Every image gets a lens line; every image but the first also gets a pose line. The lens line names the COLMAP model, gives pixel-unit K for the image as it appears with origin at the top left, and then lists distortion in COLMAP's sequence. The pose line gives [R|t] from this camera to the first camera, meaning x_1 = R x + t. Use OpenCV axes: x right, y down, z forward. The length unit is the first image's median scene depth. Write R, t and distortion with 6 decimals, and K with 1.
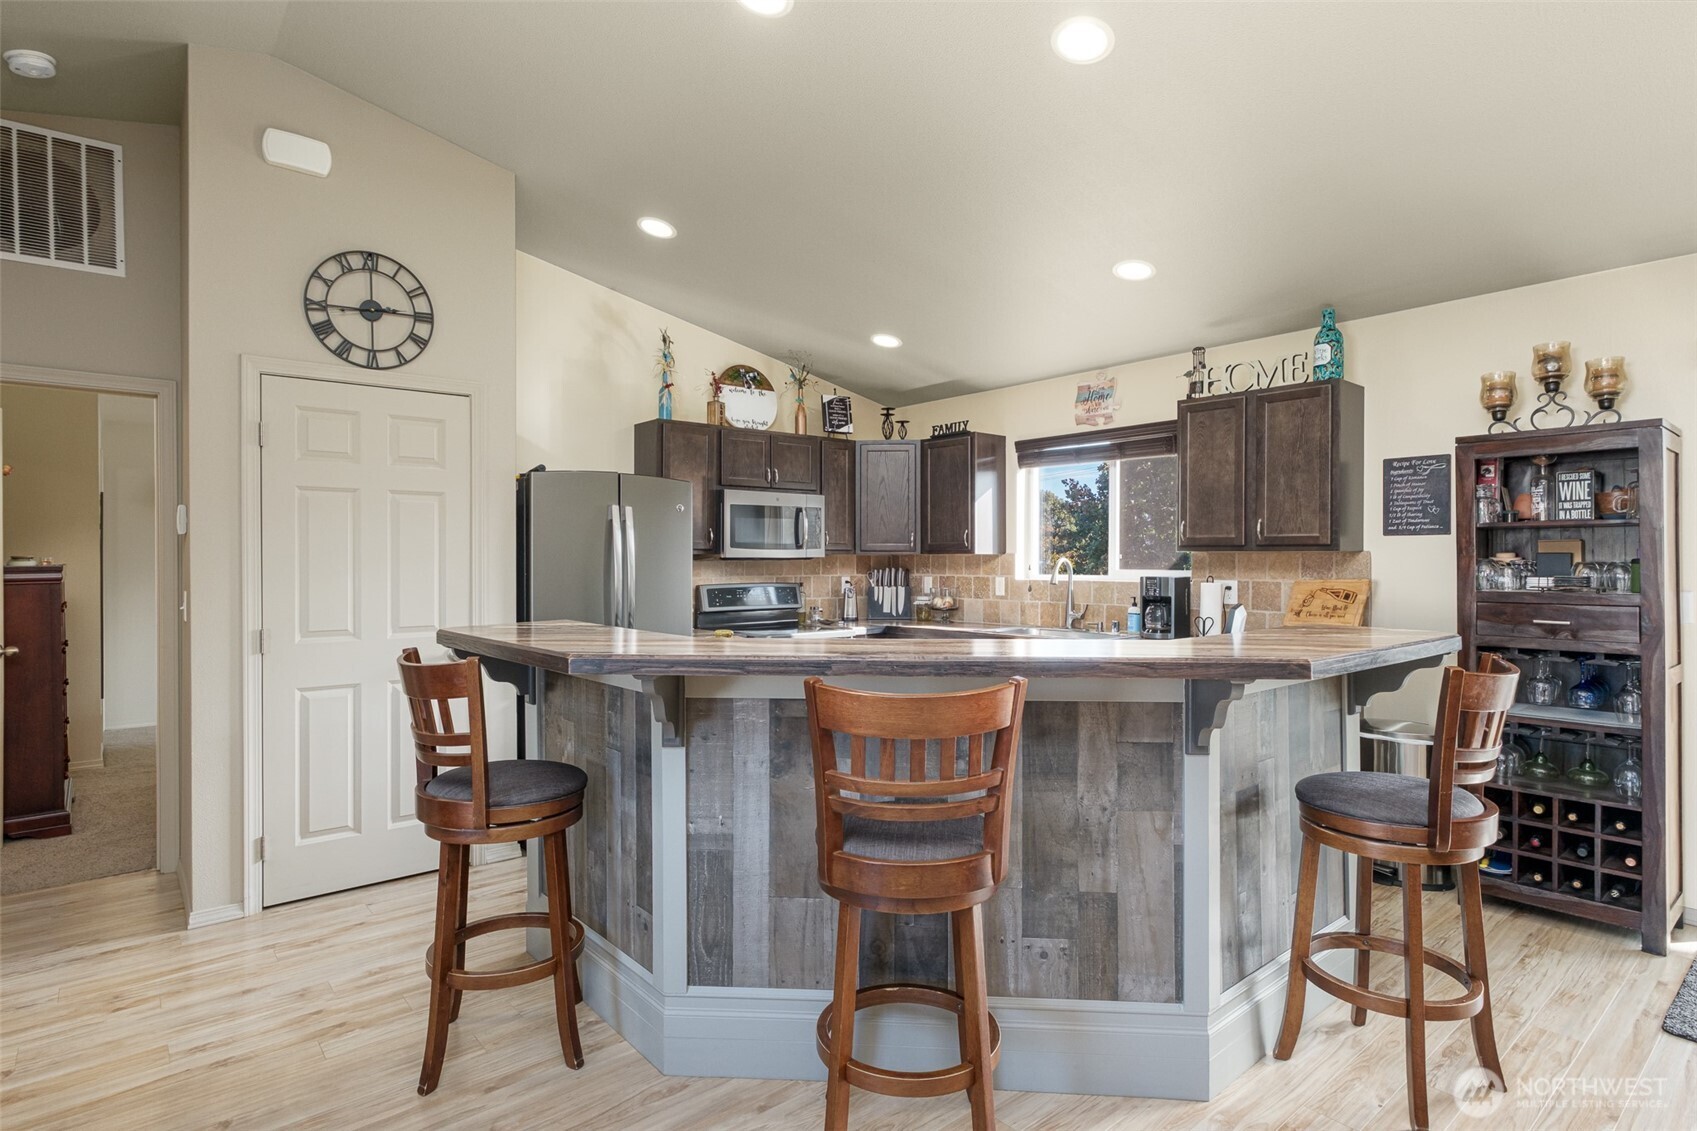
lens RADIAL K [[873.8, 0, 840.3], [0, 873.8, 559.7], [0, 0, 1]] dist [0.000969, 0.000973]
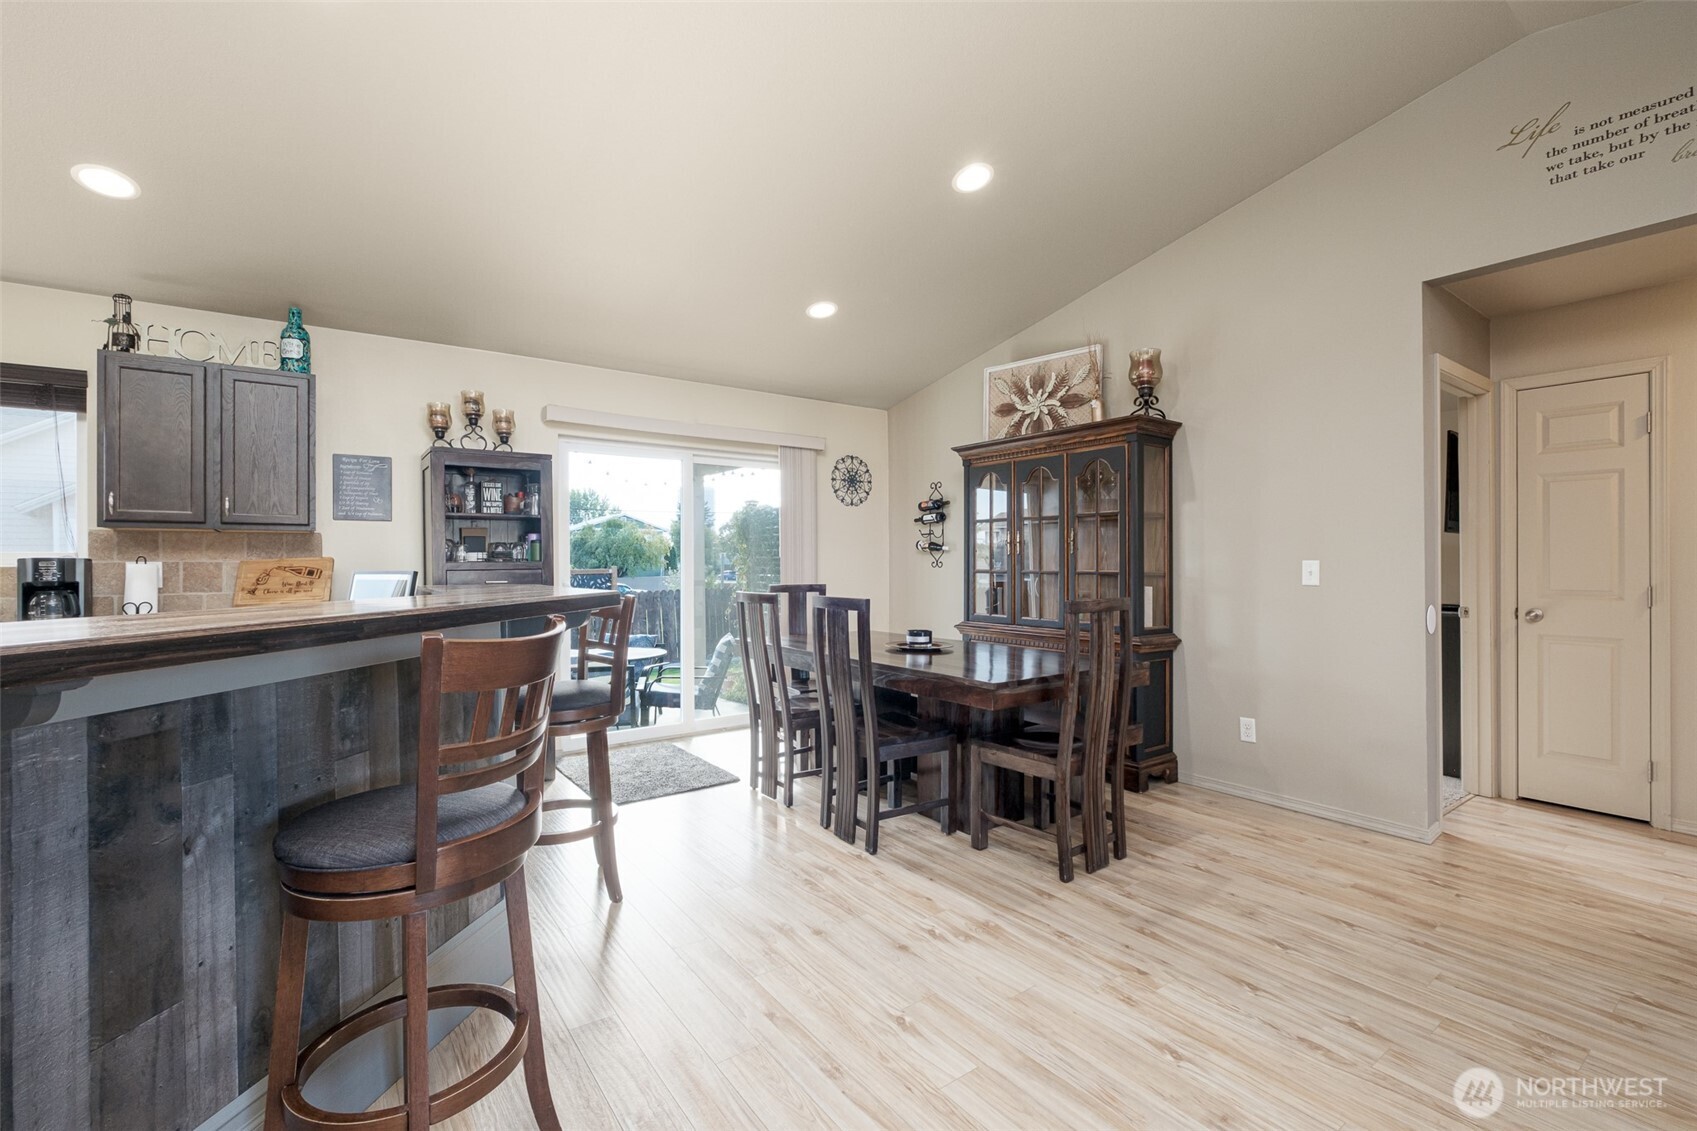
lens RADIAL K [[740.5, 0, 855.3], [0, 740.5, 556.0], [0, 0, 1]] dist [-0.014461, 0.002786]
pose [[0.076703, 0.006576, 0.997032, -0.337246], [0.006086, 0.999957, -0.007064, 0.035561], [-0.997035, 0.006609, 0.076660, 0.279221]]
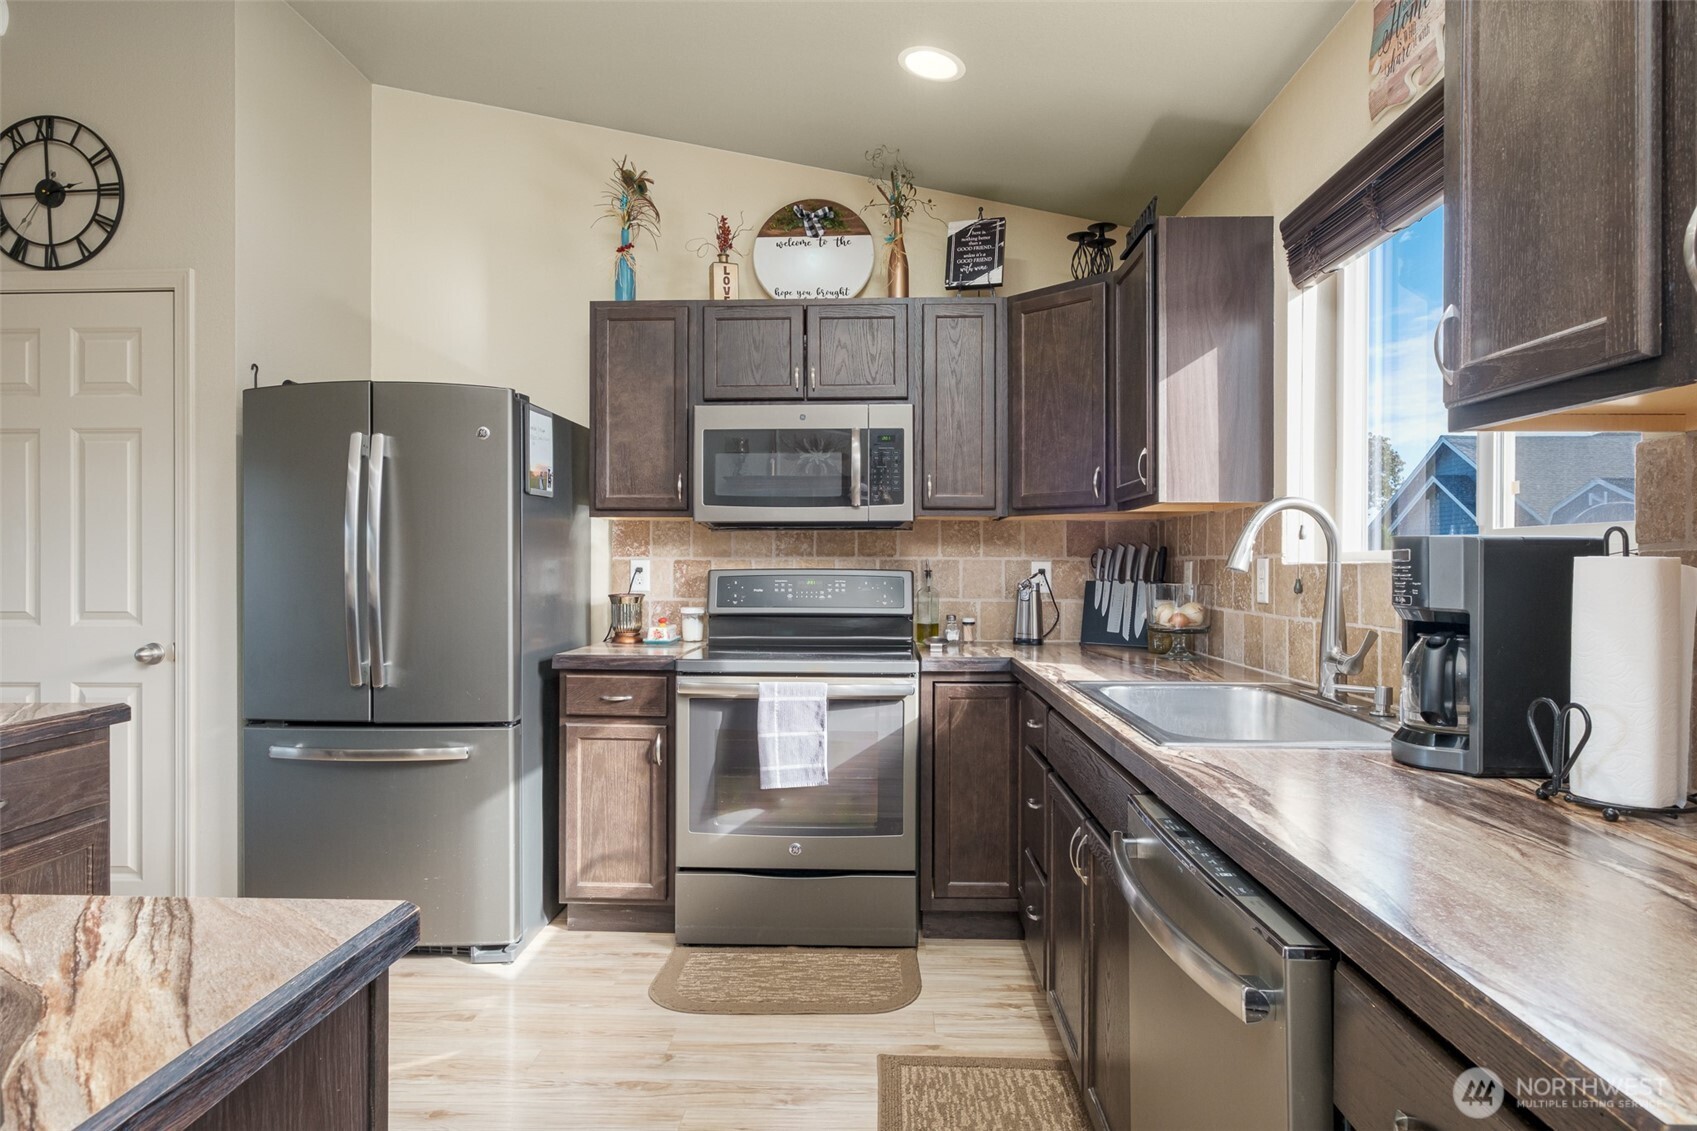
lens RADIAL K [[975.6, 0, 841.5], [0, 975.6, 579.4], [0, 0, 1]] dist [-0.003701, 0.008689]
pose [[0.751475, 0.007707, -0.659717, 0.522072], [0.003390, 0.999873, 0.015542, 0.038217], [0.659753, -0.013916, 0.751353, 0.776301]]
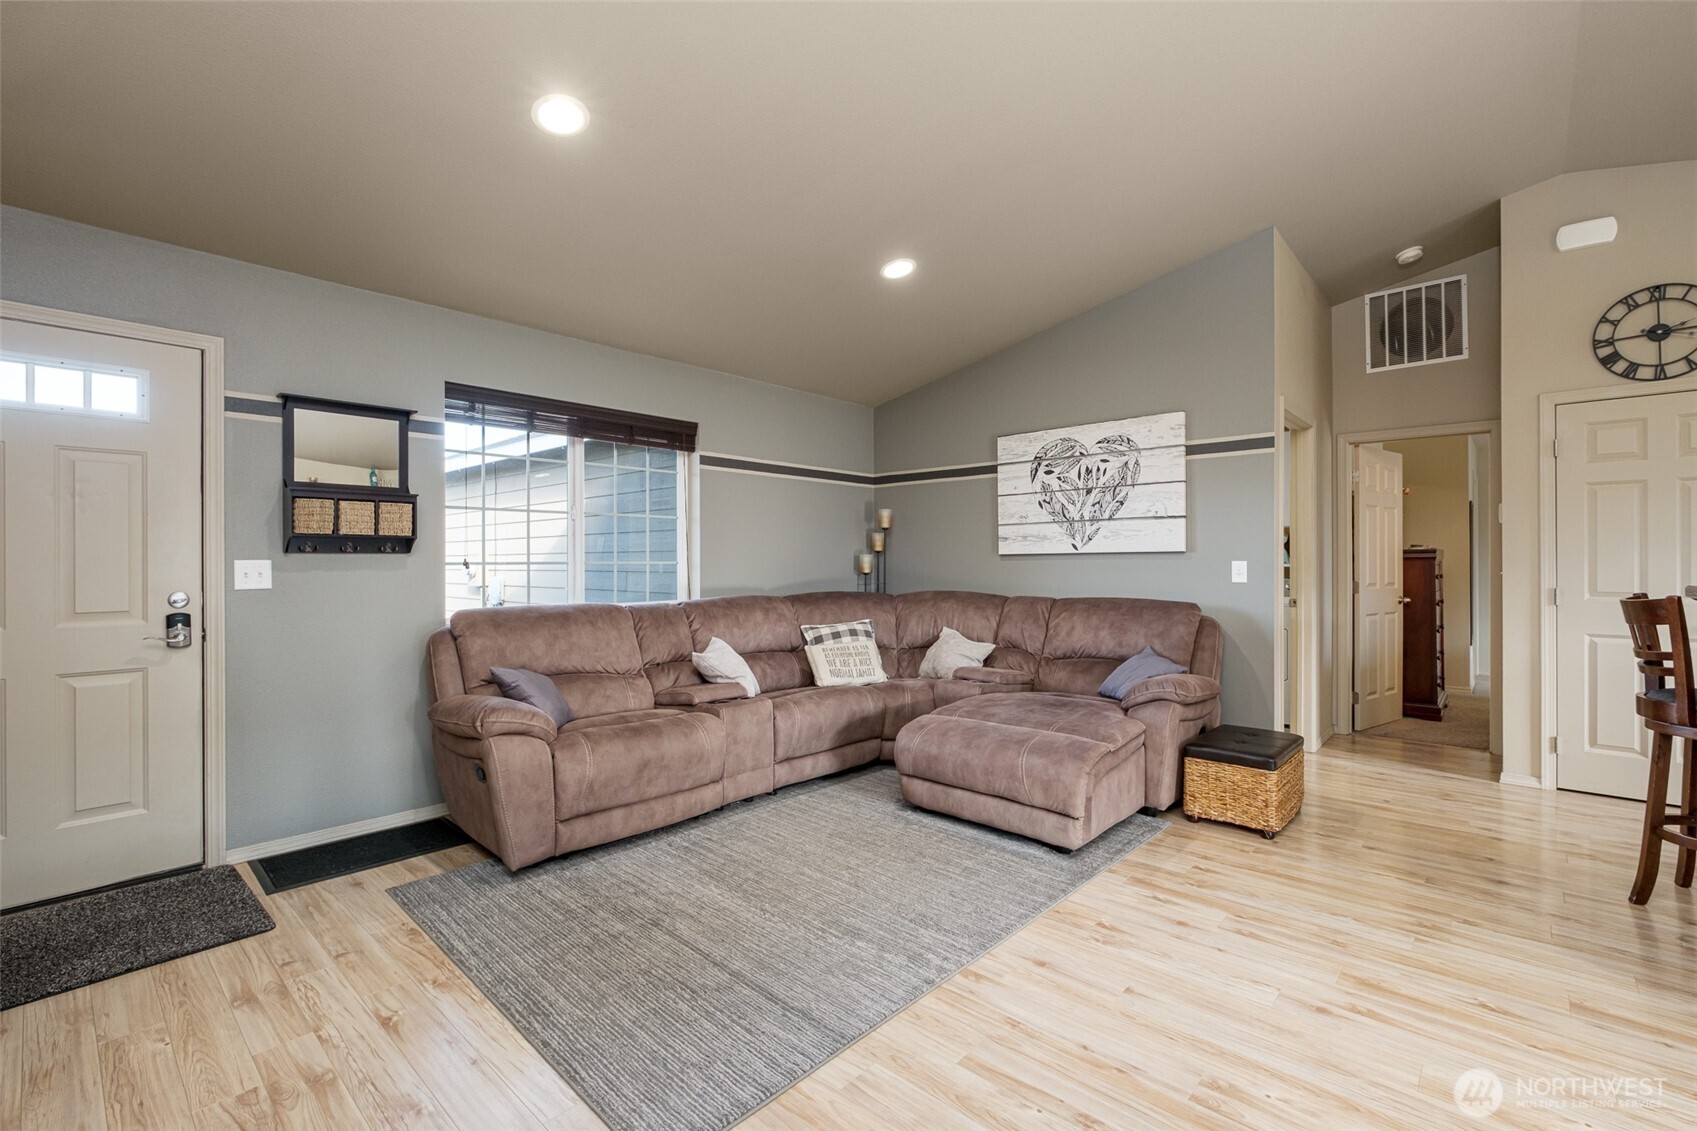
lens RADIAL K [[740.5, 0, 851.6], [0, 740.5, 560.8], [0, 0, 1]] dist [-0.014461, 0.002786]
pose [[0.135877, -0.000620, -0.990725, 0.307433], [-0.003014, 0.999995, -0.001039, 0.036872], [0.990721, 0.003127, 0.135875, -0.244419]]
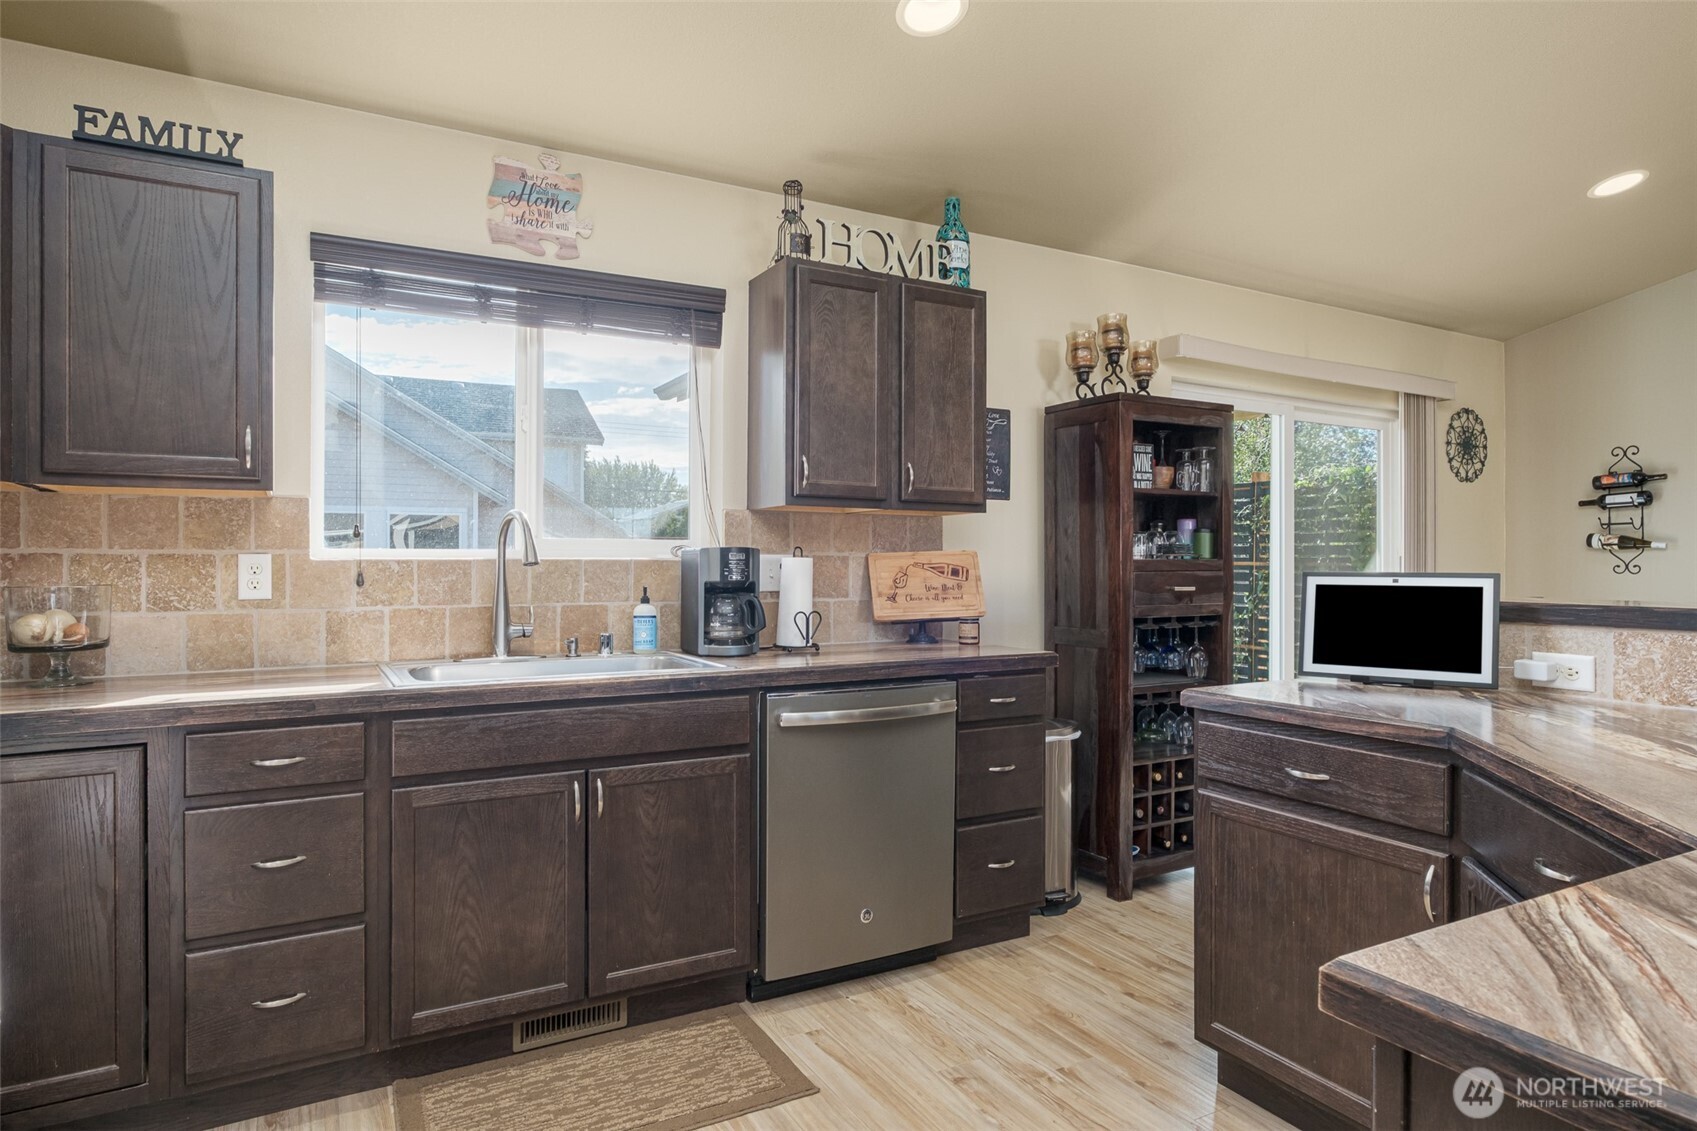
lens RADIAL K [[975.6, 0, 840.8], [0, 975.6, 558.4], [0, 0, 1]] dist [-0.003701, 0.008689]
pose [[0.185541, 0.004974, 0.982624, -0.344928], [-0.001744, 0.999987, -0.004733, 0.038848], [-0.982635, -0.000835, 0.185547, 1.080348]]
